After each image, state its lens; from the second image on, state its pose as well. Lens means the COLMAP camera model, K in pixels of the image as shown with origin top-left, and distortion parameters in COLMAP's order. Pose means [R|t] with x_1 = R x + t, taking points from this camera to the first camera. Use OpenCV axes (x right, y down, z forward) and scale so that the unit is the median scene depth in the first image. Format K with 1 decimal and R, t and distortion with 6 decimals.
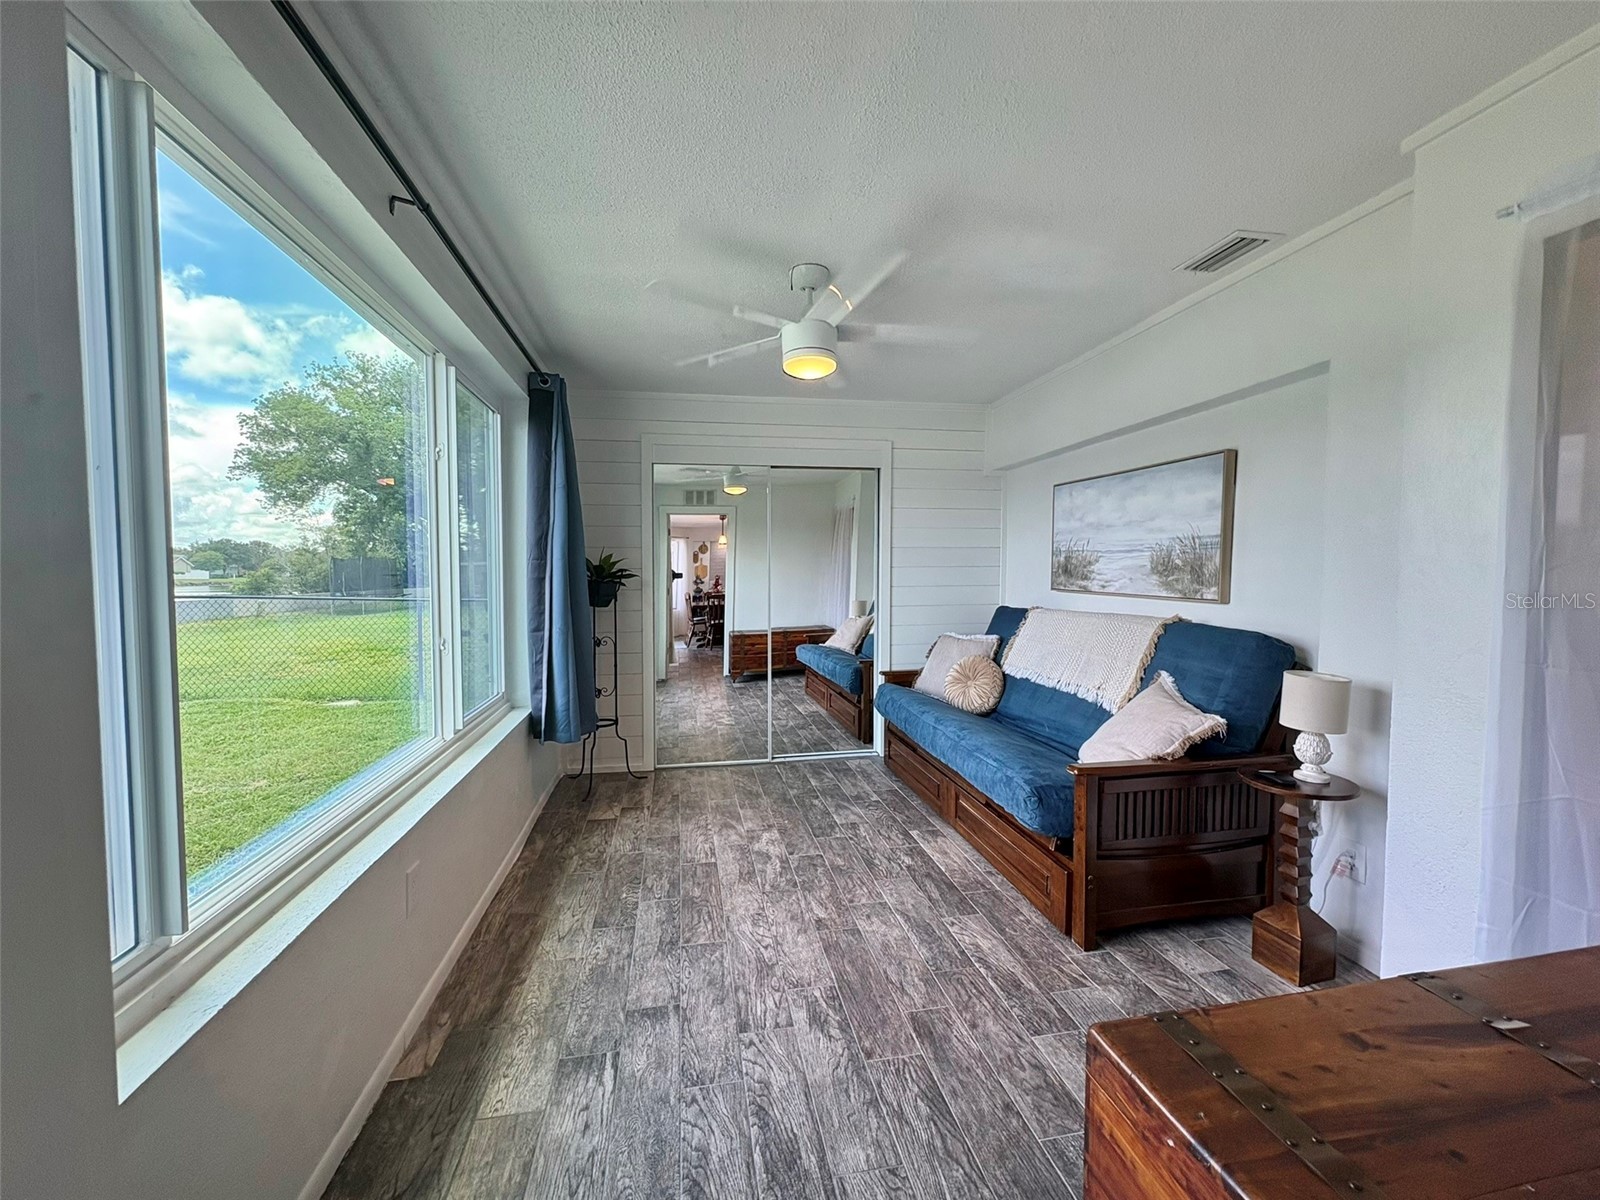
lens RADIAL K [[649.0, 0, 793.0], [0, 649.0, 600.2], [0, 0, 1]] dist [0.001180, 0.000770]
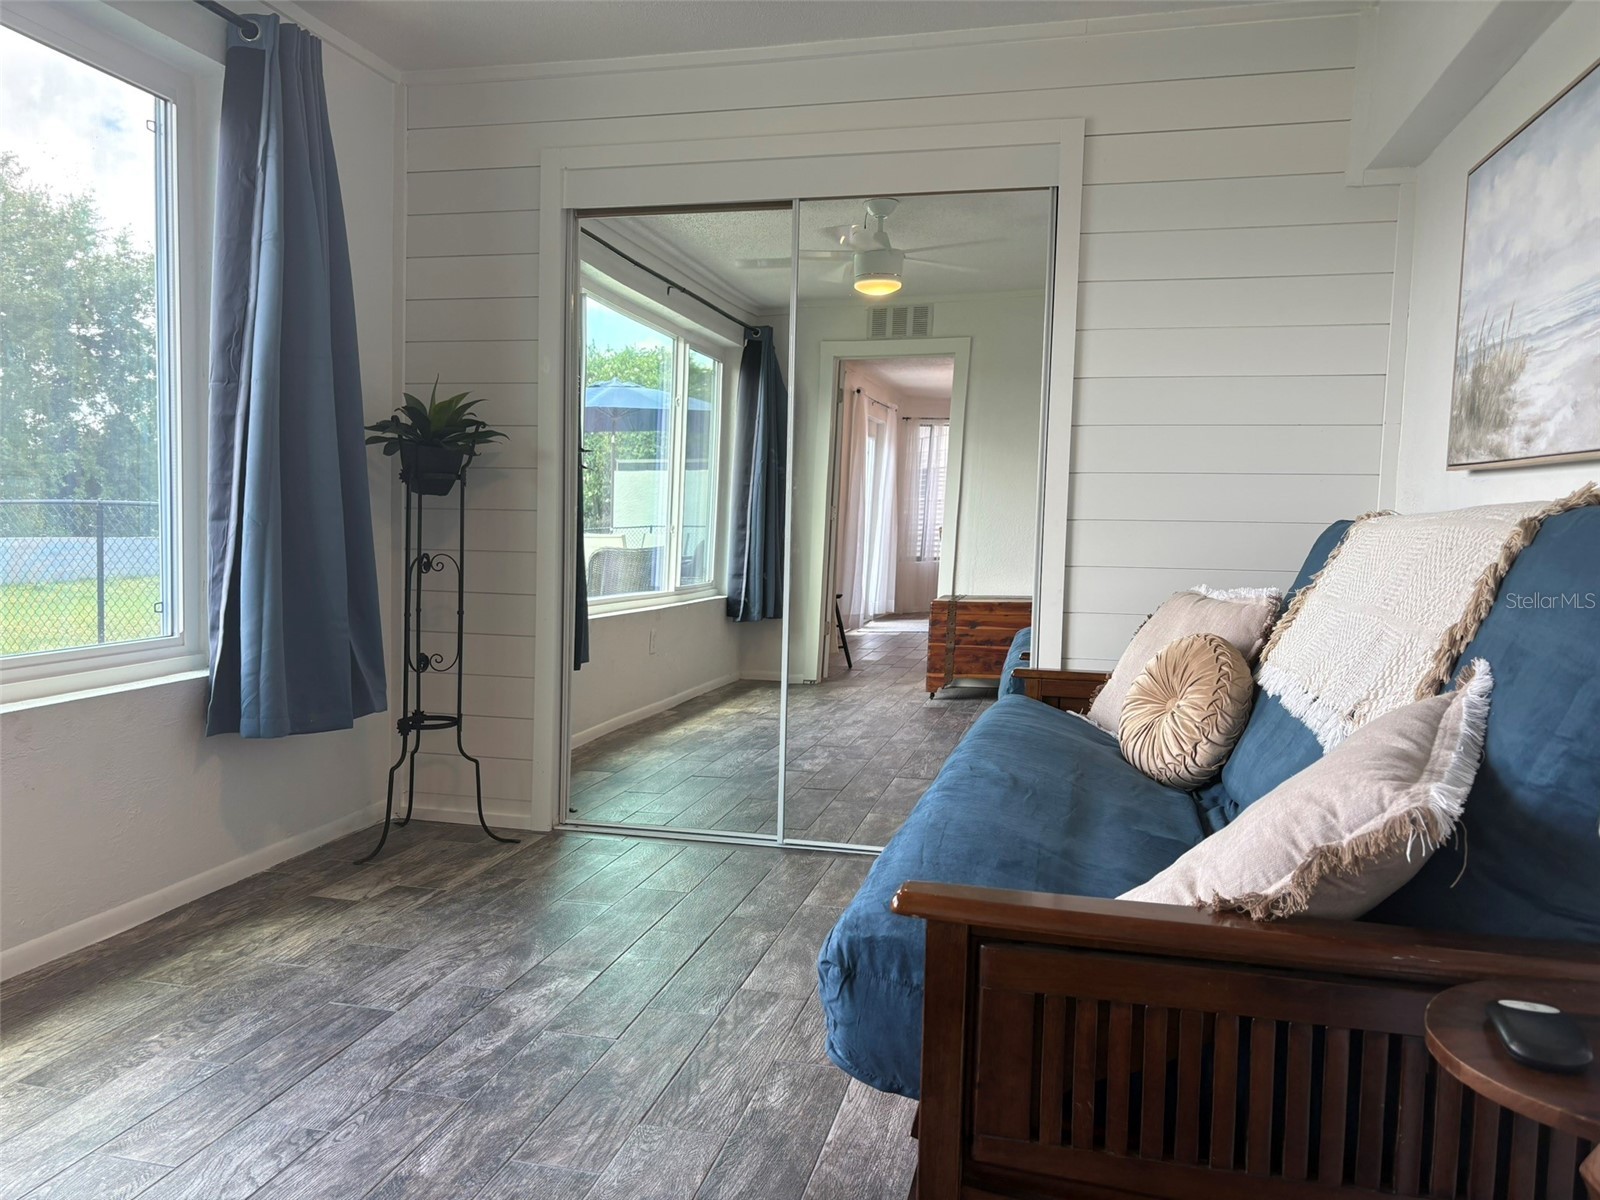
lens RADIAL K [[1219.5, 0, 771.9], [0, 1219.5, 603.9], [0, 0, 1]] dist [0.043657, -0.046498]
pose [[0.913661, 0.052572, -0.403063, 0.493104], [-0.043605, 0.998555, 0.031399, 0.078483], [0.404131, -0.011112, 0.914633, 0.332715]]
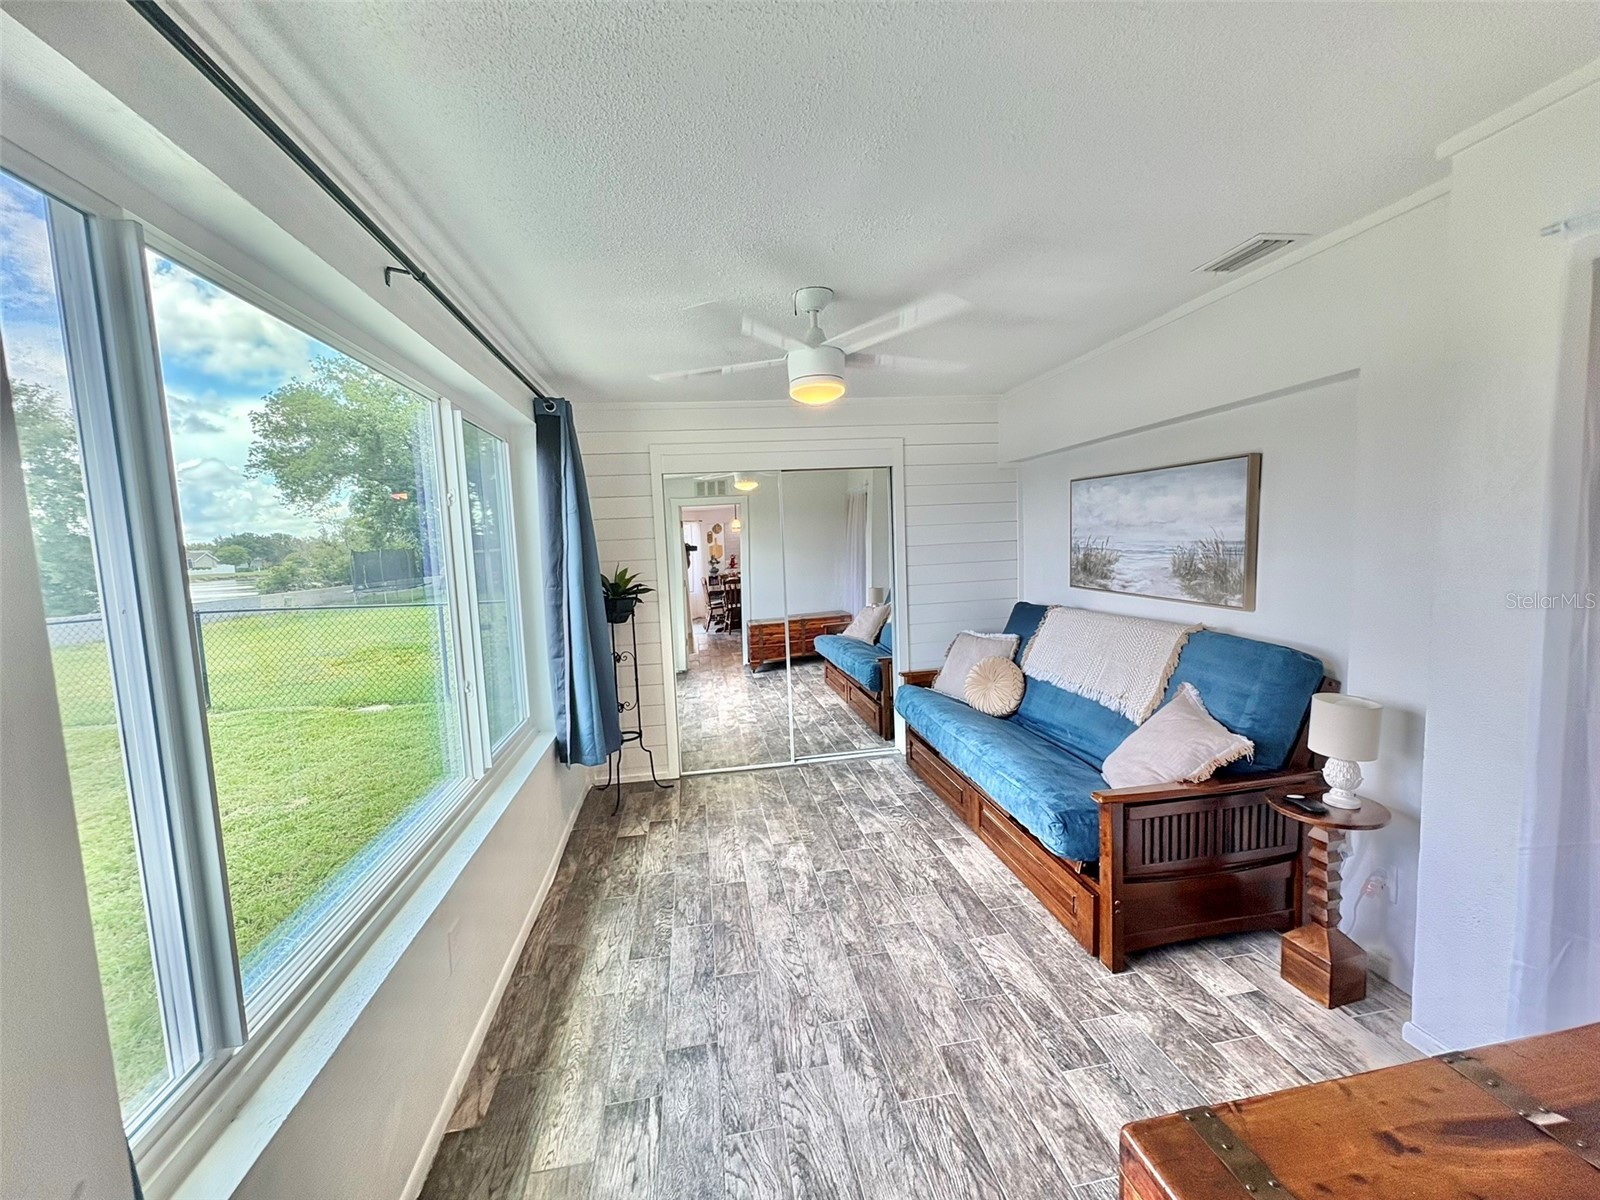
lens RADIAL K [[649.0, 0, 793.0], [0, 649.0, 600.2], [0, 0, 1]] dist [0.001180, 0.000770]
pose [[0.998826, -0.041333, -0.025256, 0.000575], [0.042510, 0.997943, 0.047996, -0.089062], [0.023220, -0.049013, 0.998528, 0.004510]]
